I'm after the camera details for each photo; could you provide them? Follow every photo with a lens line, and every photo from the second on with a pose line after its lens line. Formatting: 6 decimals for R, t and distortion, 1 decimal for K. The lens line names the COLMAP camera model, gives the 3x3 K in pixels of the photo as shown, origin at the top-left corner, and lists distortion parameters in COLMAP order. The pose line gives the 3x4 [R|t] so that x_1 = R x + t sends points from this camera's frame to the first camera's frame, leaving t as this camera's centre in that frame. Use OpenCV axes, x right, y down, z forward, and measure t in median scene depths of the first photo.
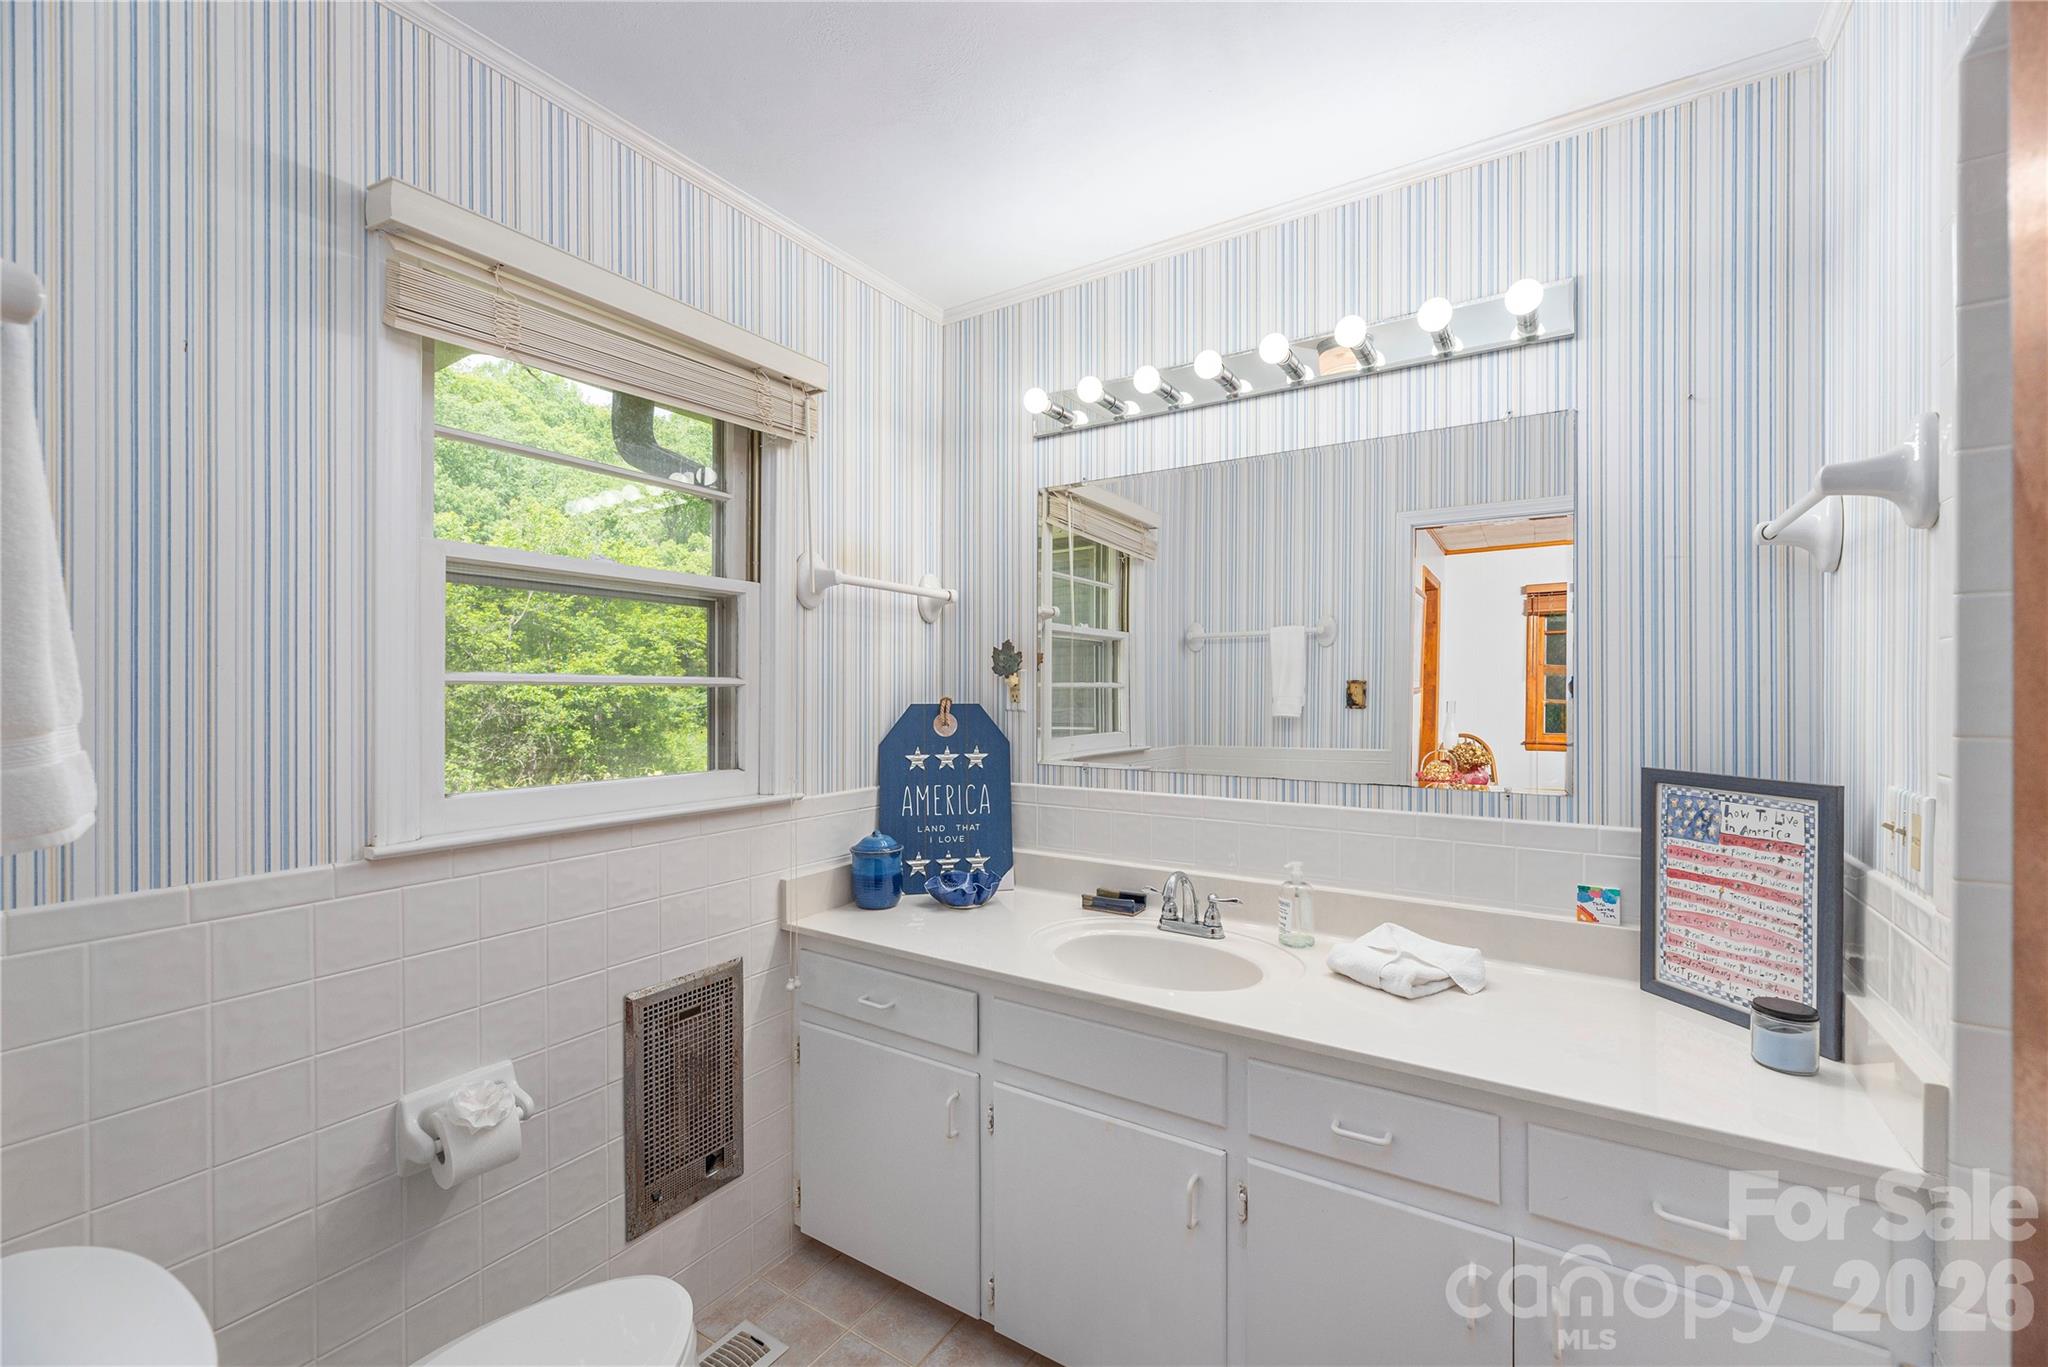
lens RADIAL K [[836.5, 0, 1025.1], [0, 836.5, 687.3], [0, 0, 1]] dist [-0.003483, -0.000452]
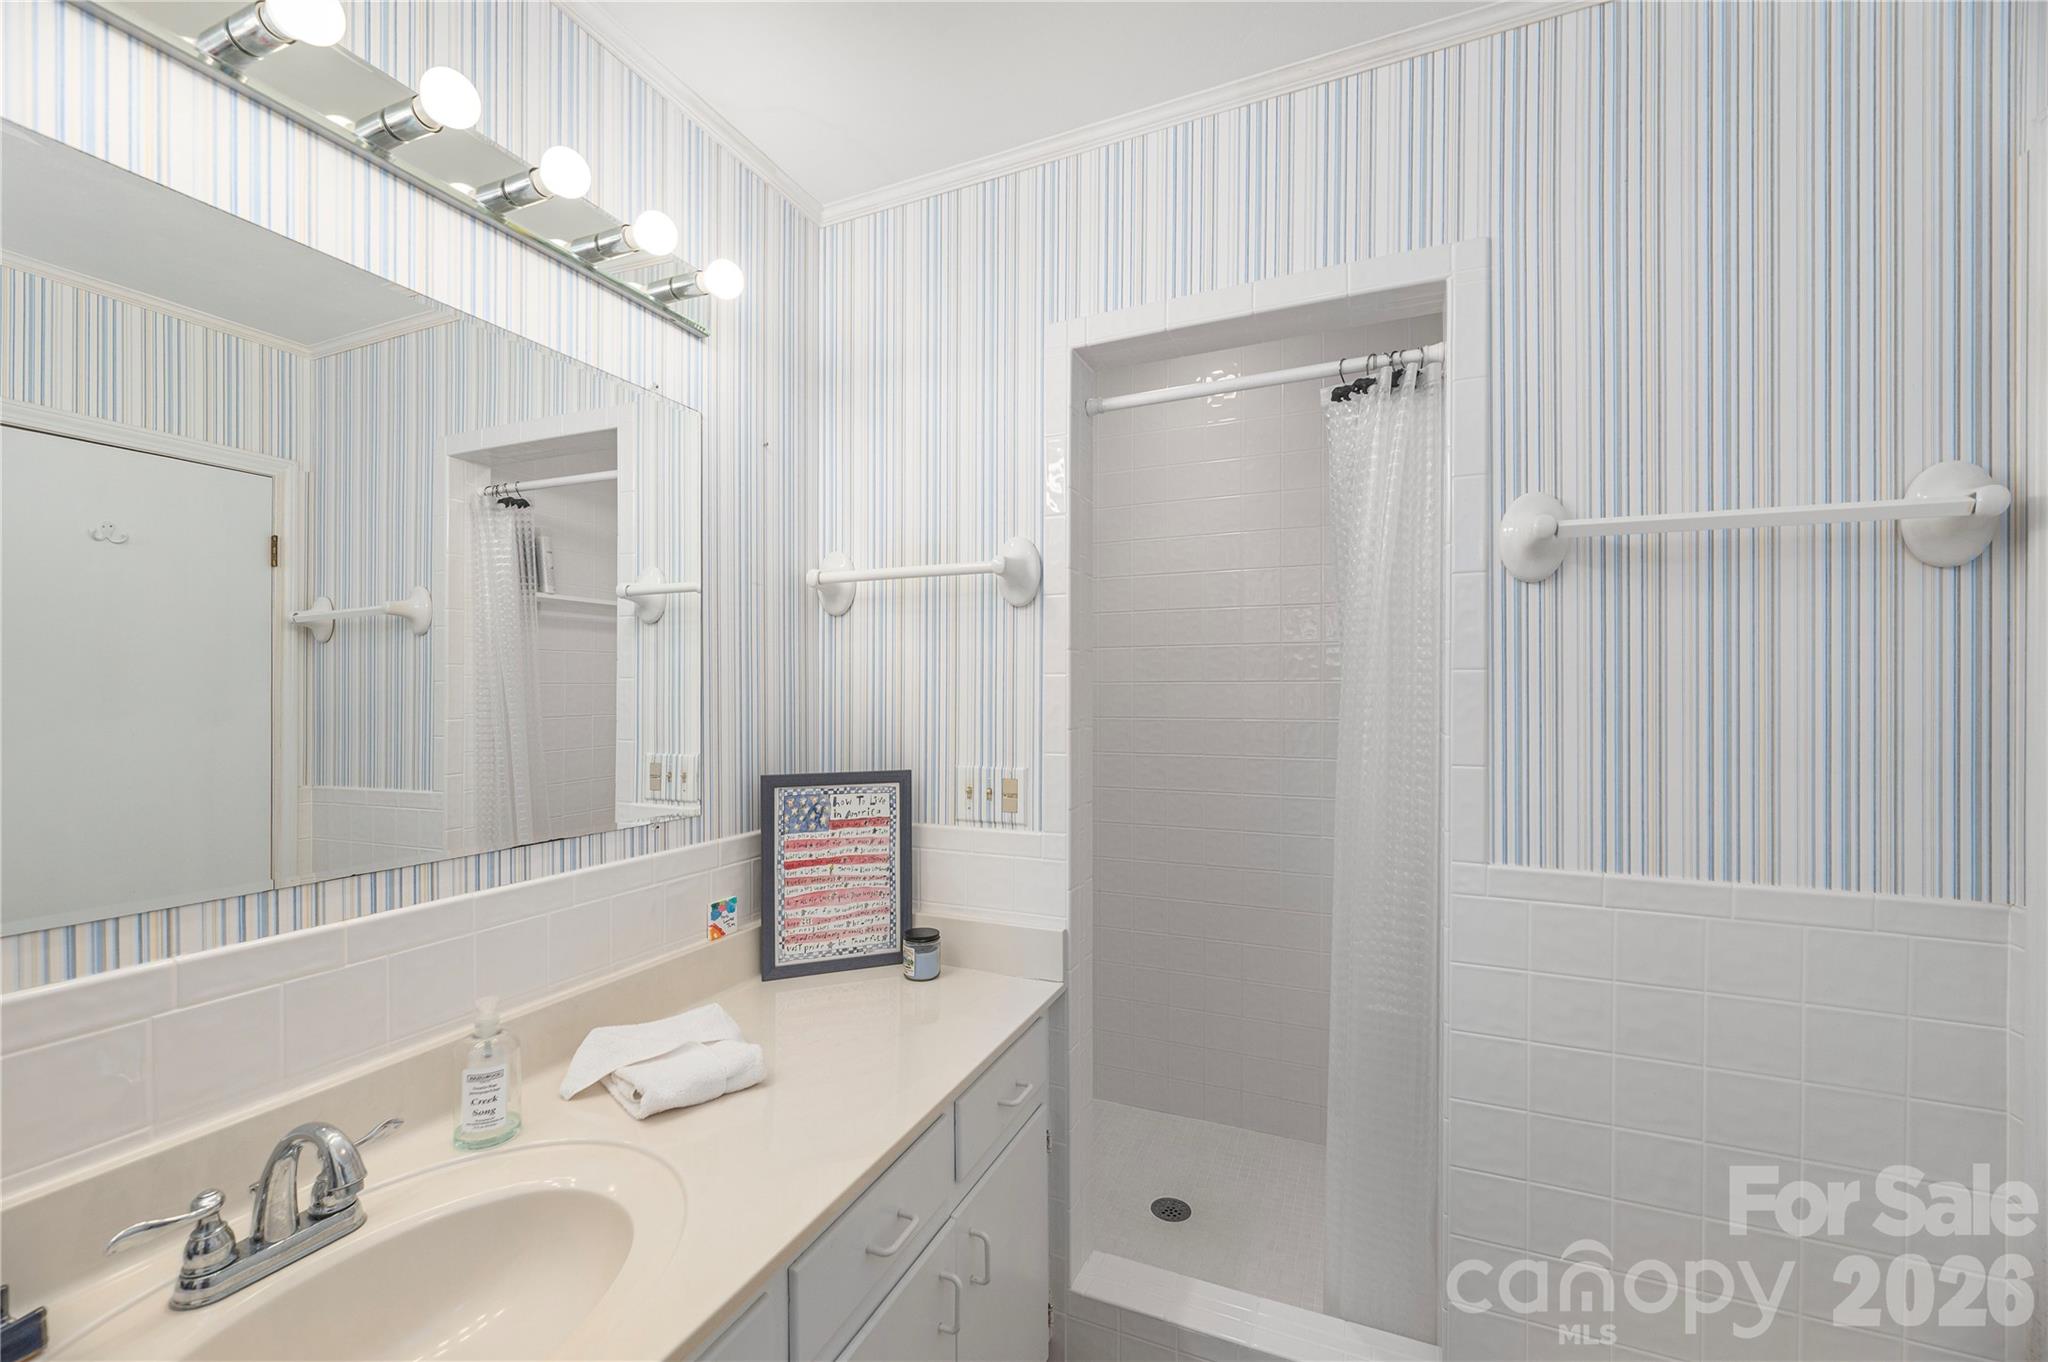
lens RADIAL K [[836.5, 0, 1021.5], [0, 836.5, 693.8], [0, 0, 1]] dist [0.000394, -0.000083]
pose [[-0.164853, -0.003267, 0.986313, -0.412778], [-0.004011, 0.999988, 0.002642, -0.014932], [-0.986310, -0.003521, -0.164865, 0.916124]]
